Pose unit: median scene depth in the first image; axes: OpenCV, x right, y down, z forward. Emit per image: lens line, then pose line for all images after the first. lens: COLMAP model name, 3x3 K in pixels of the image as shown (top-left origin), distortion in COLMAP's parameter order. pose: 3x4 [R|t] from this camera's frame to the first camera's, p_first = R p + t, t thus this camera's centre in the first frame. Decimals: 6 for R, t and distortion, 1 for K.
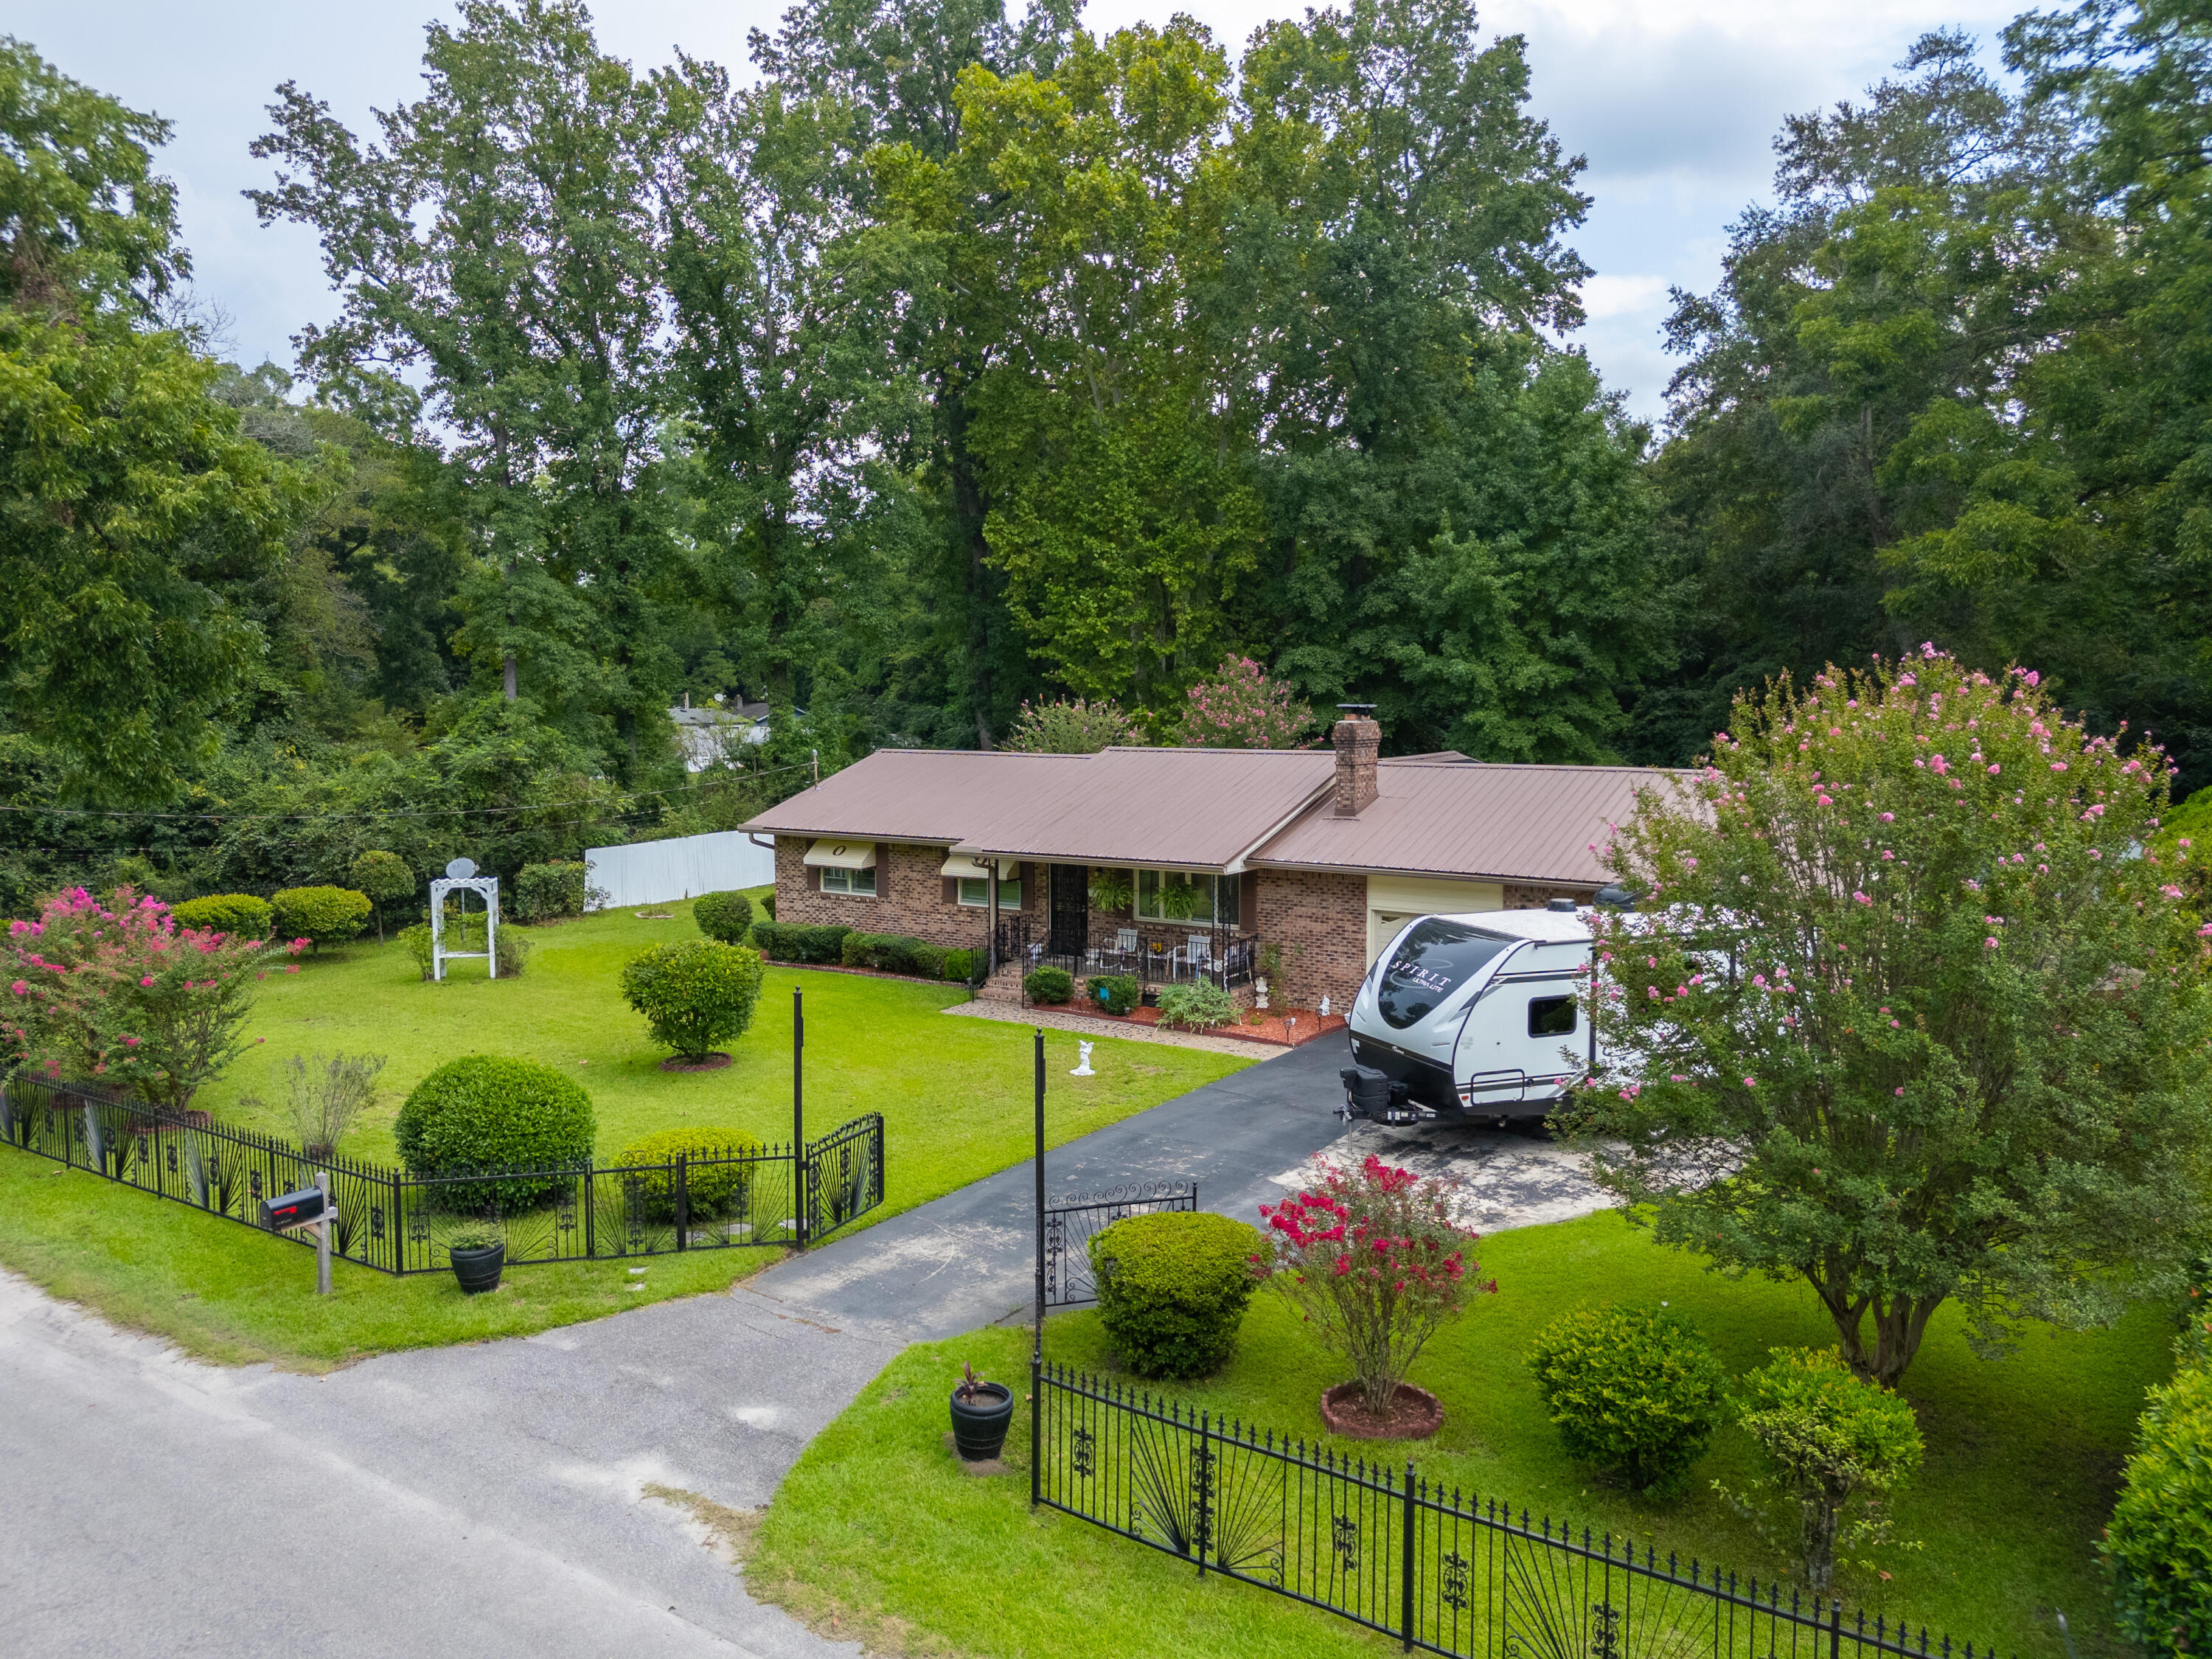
lens RADIAL K [[1631.6, 0, 1113.8], [0, 1631.6, 832.9], [0, 0, 1]] dist [0.081866, -0.088429]
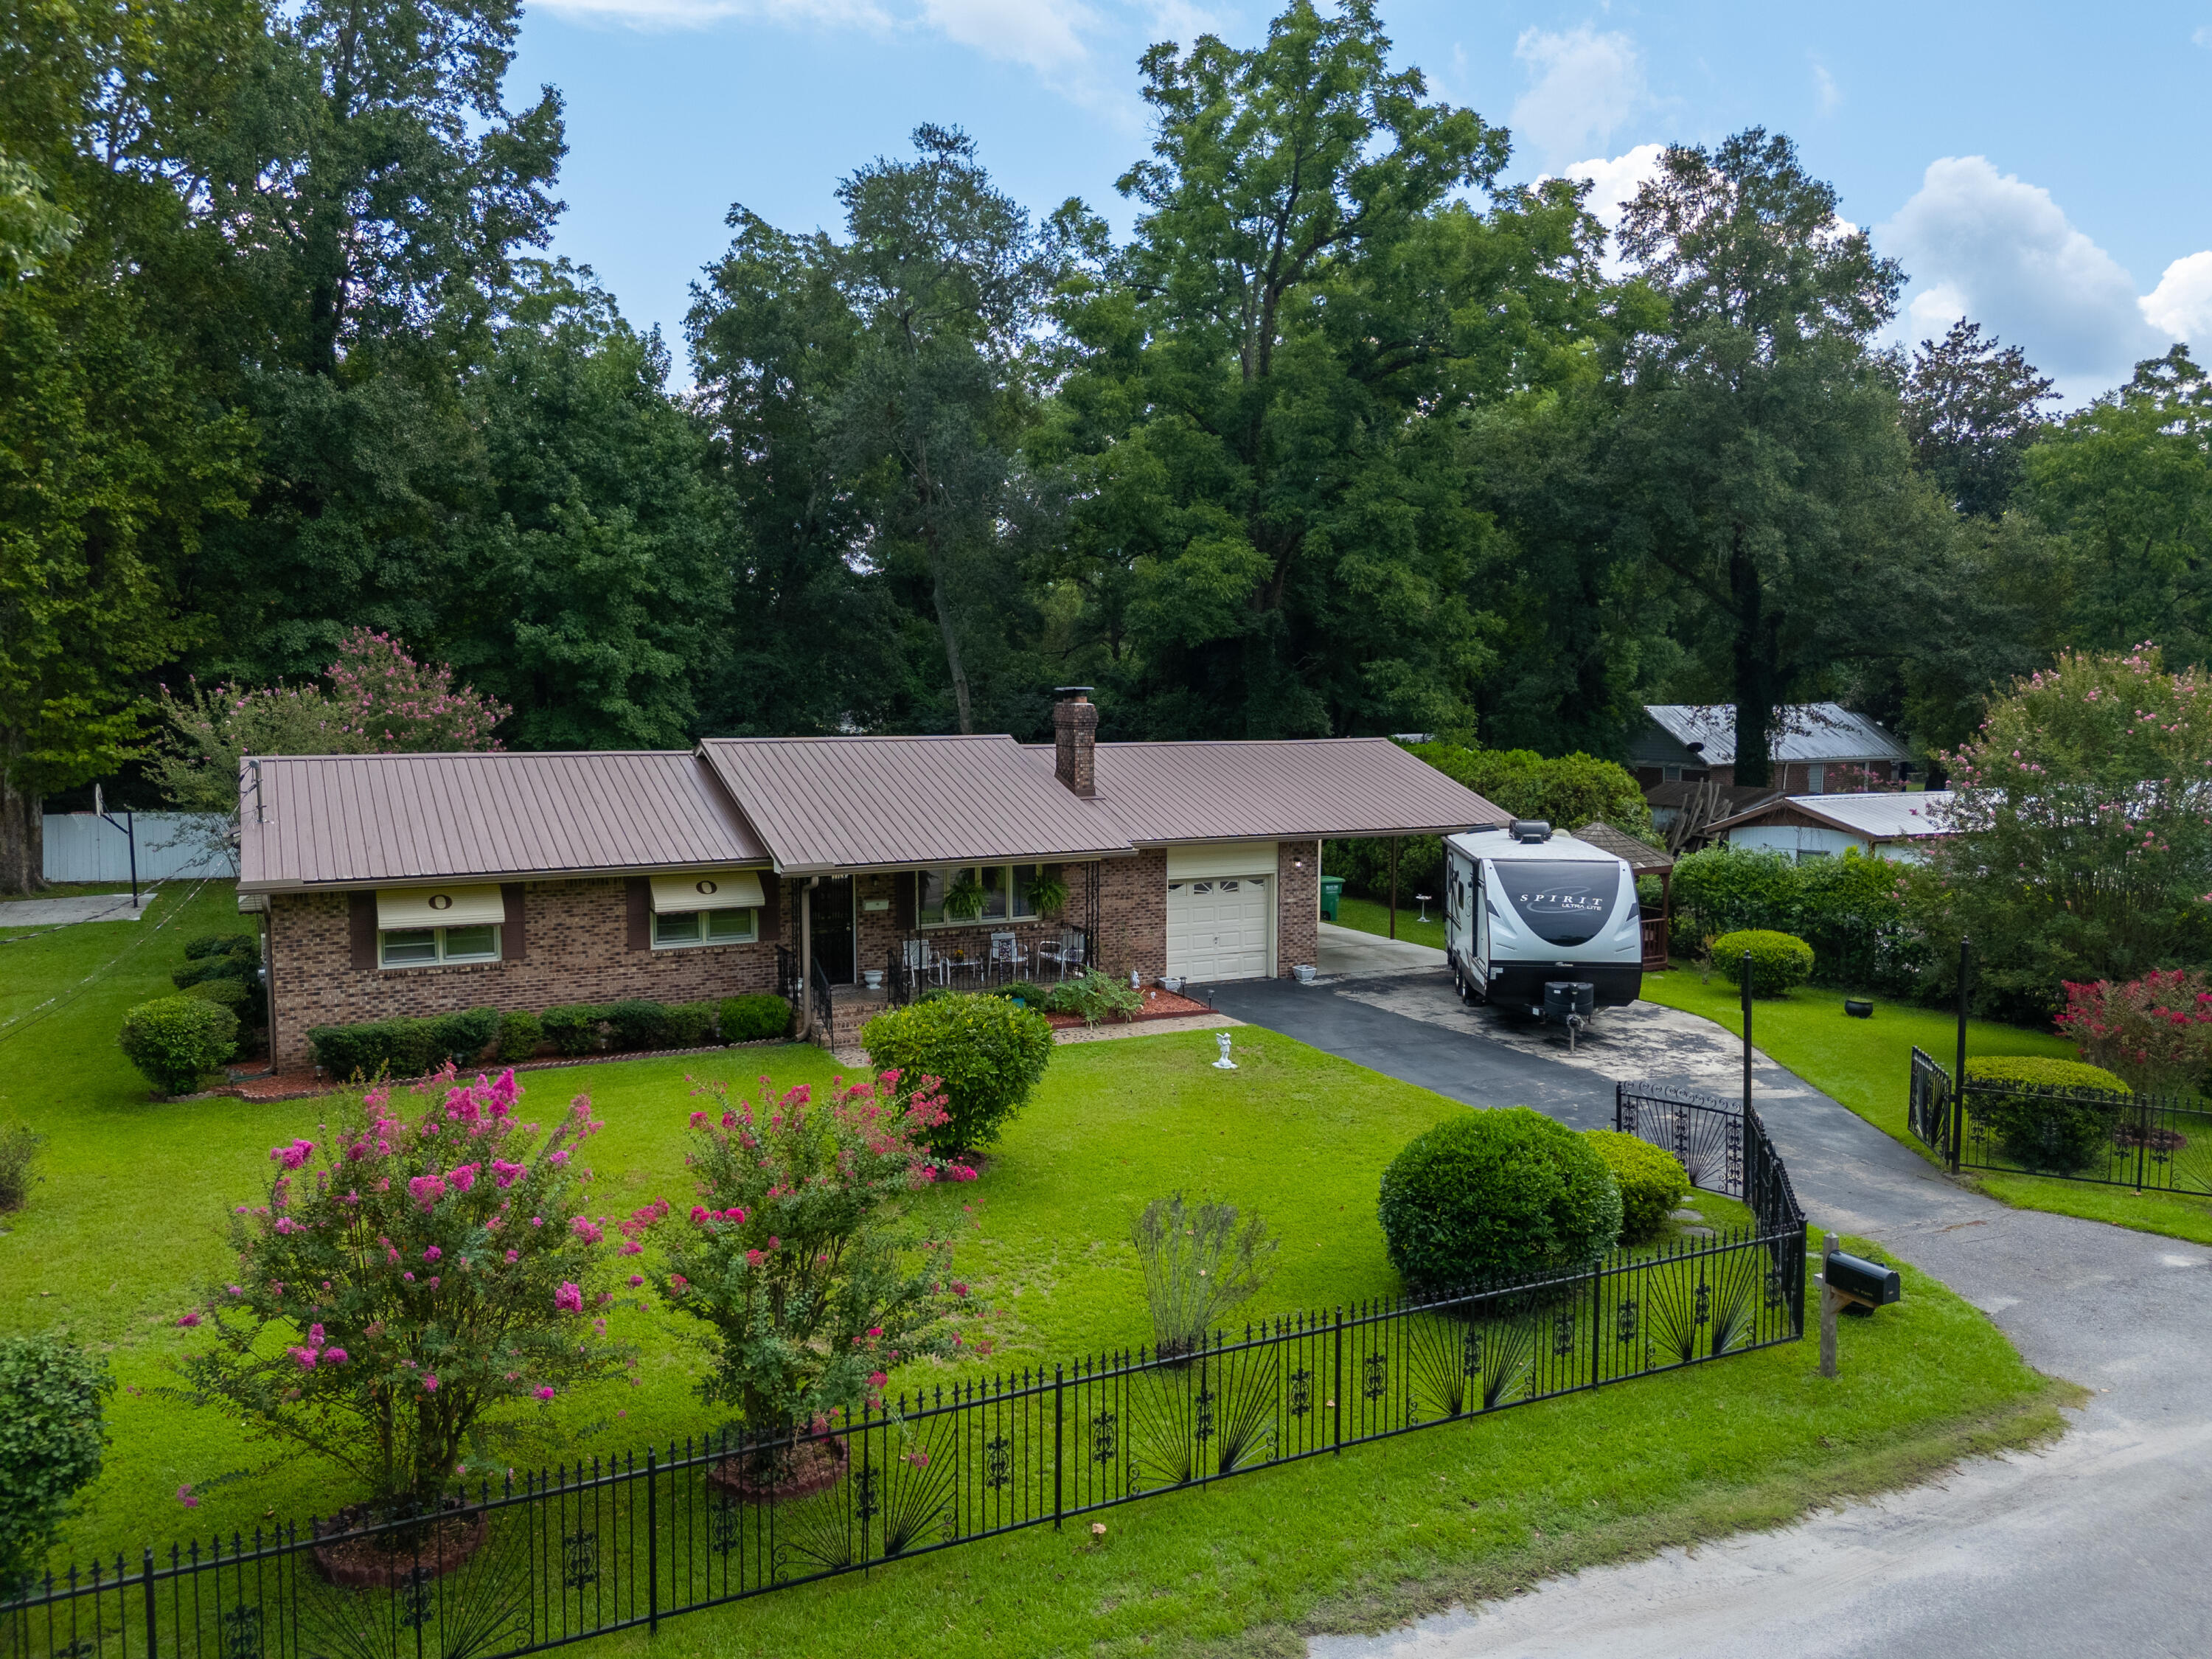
lens RADIAL K [[1631.6, 0, 1113.8], [0, 1631.6, 832.9], [0, 0, 1]] dist [0.081866, -0.088429]
pose [[0.479917, -0.077483, 0.873886, -0.752878], [0.076211, 0.996009, 0.046458, -0.034100], [-0.873997, 0.044303, 0.483907, 0.498609]]
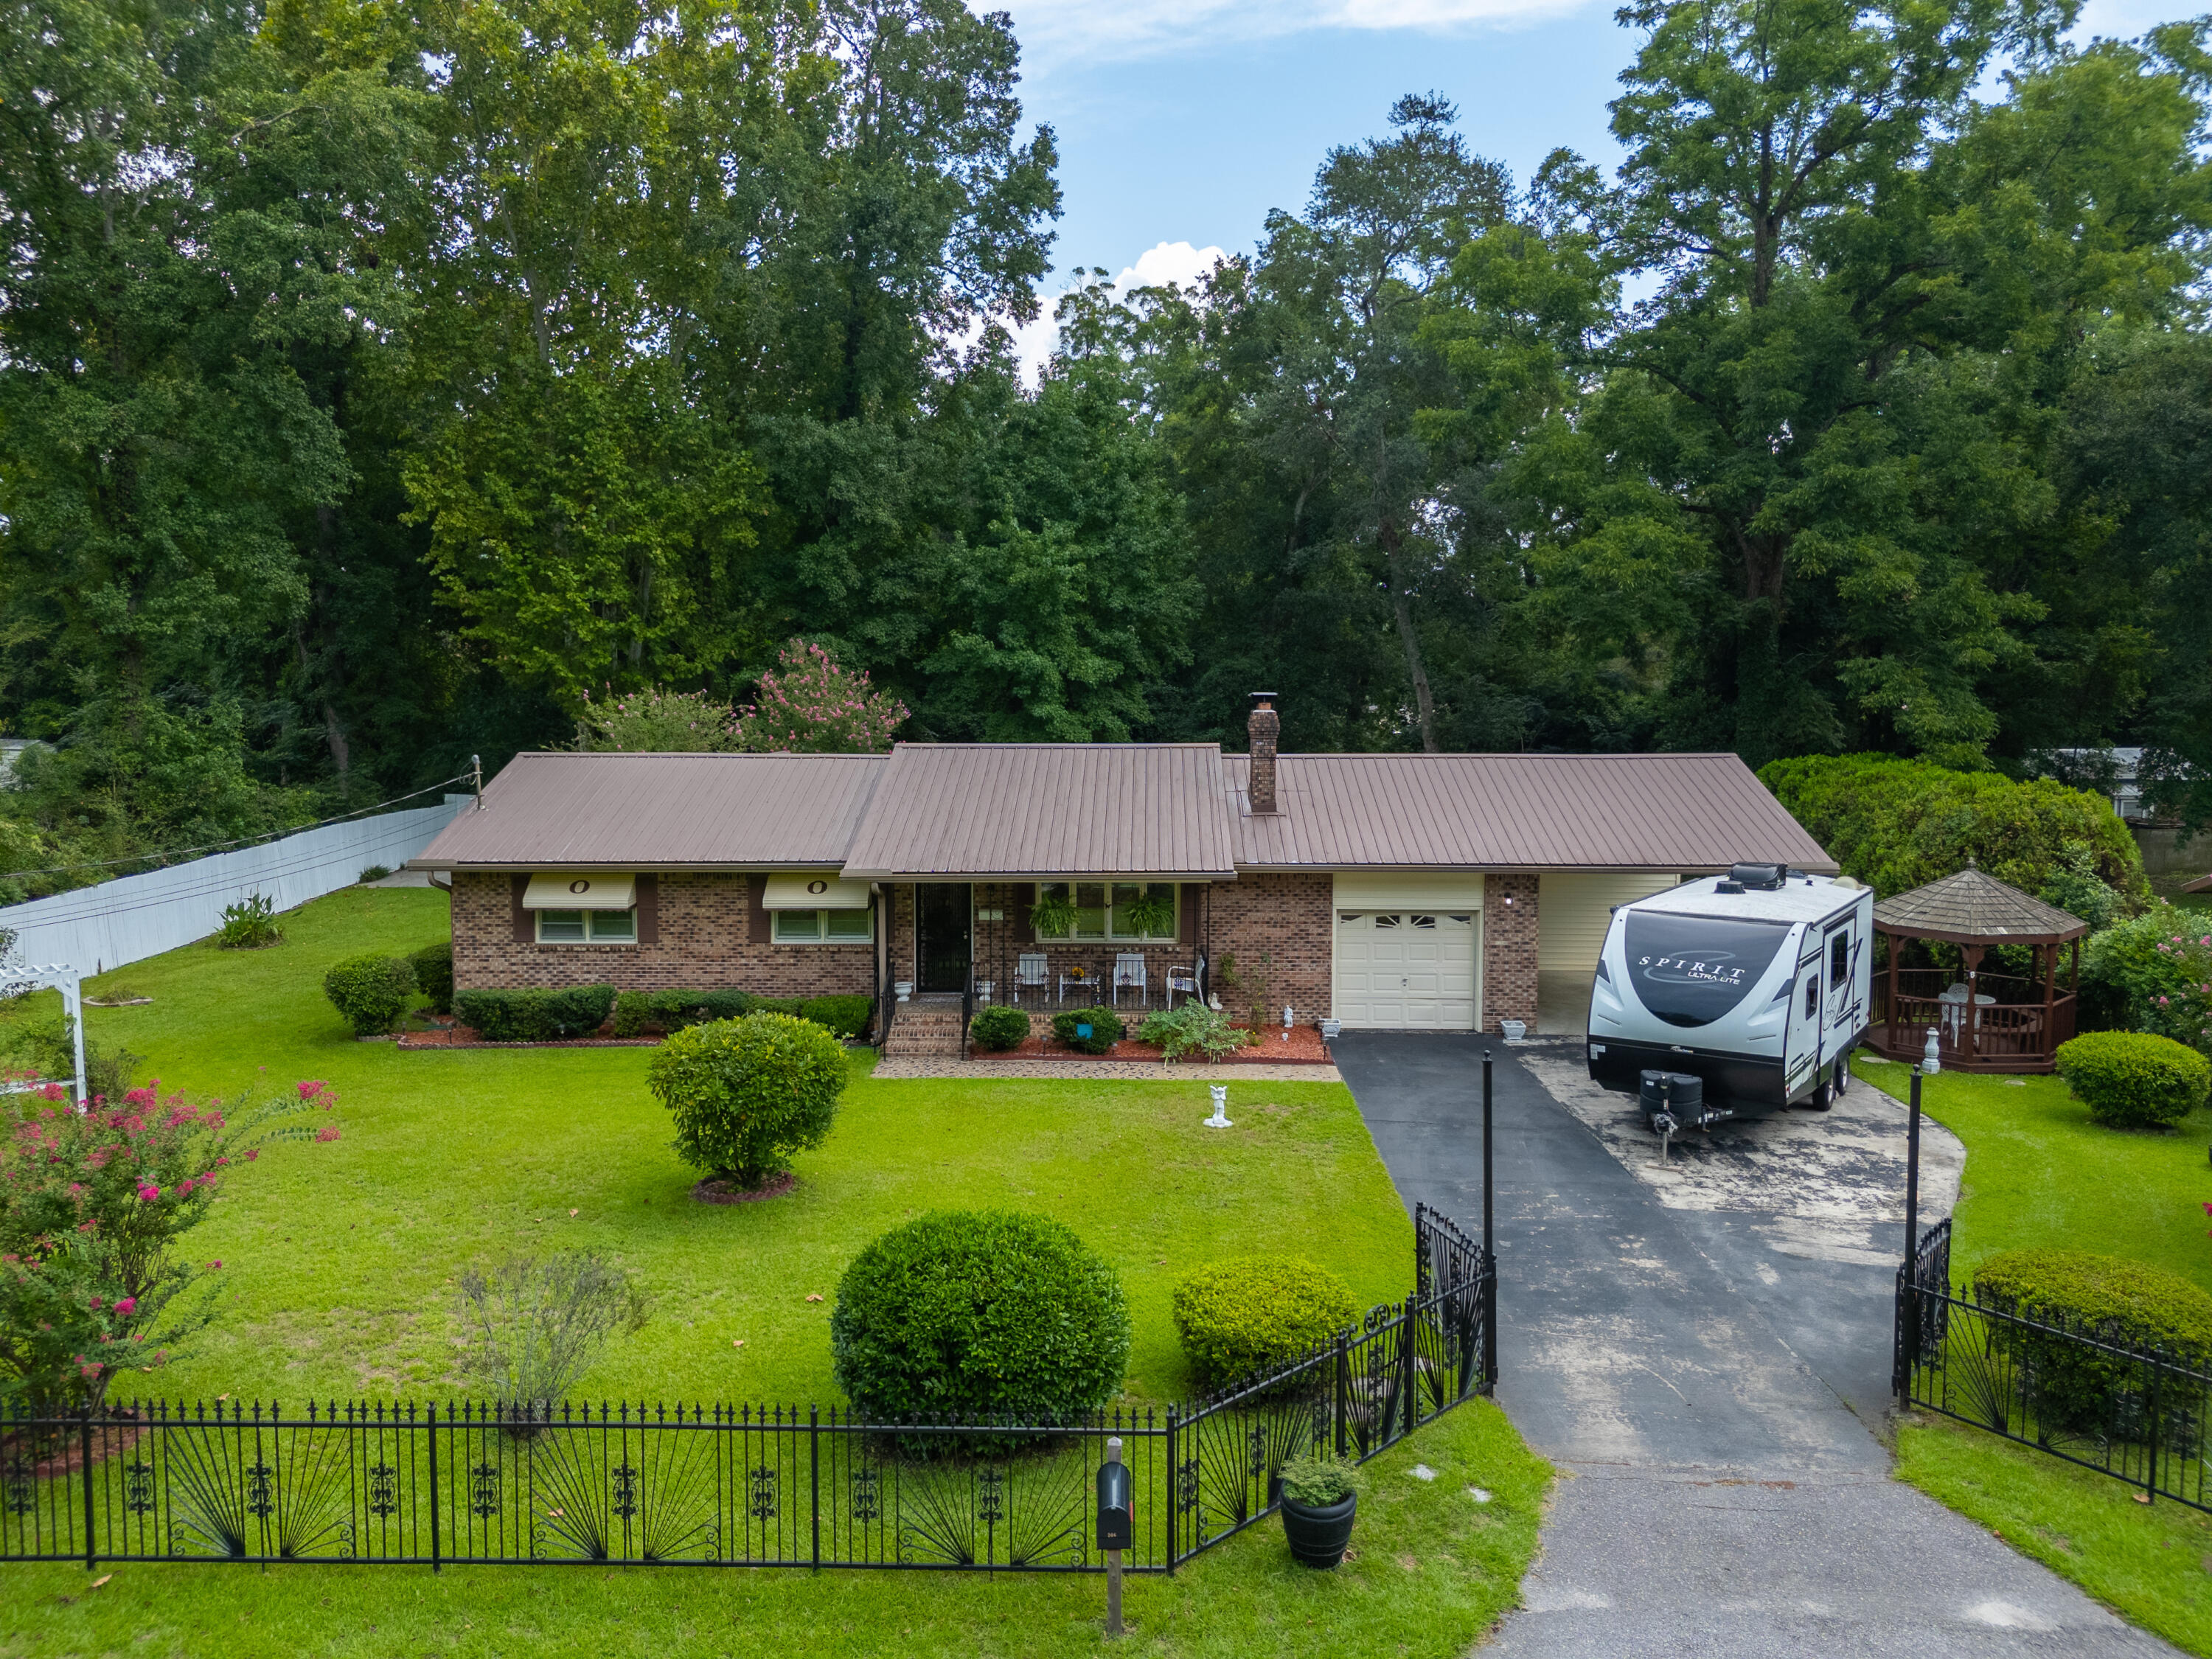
lens RADIAL K [[1631.6, 0, 1113.8], [0, 1631.6, 832.9], [0, 0, 1]] dist [0.081866, -0.088429]
pose [[0.839299, -0.046600, 0.541669, -0.442432], [0.046453, 0.998823, 0.013951, -0.015796], [-0.541682, 0.013453, 0.840476, 0.266196]]
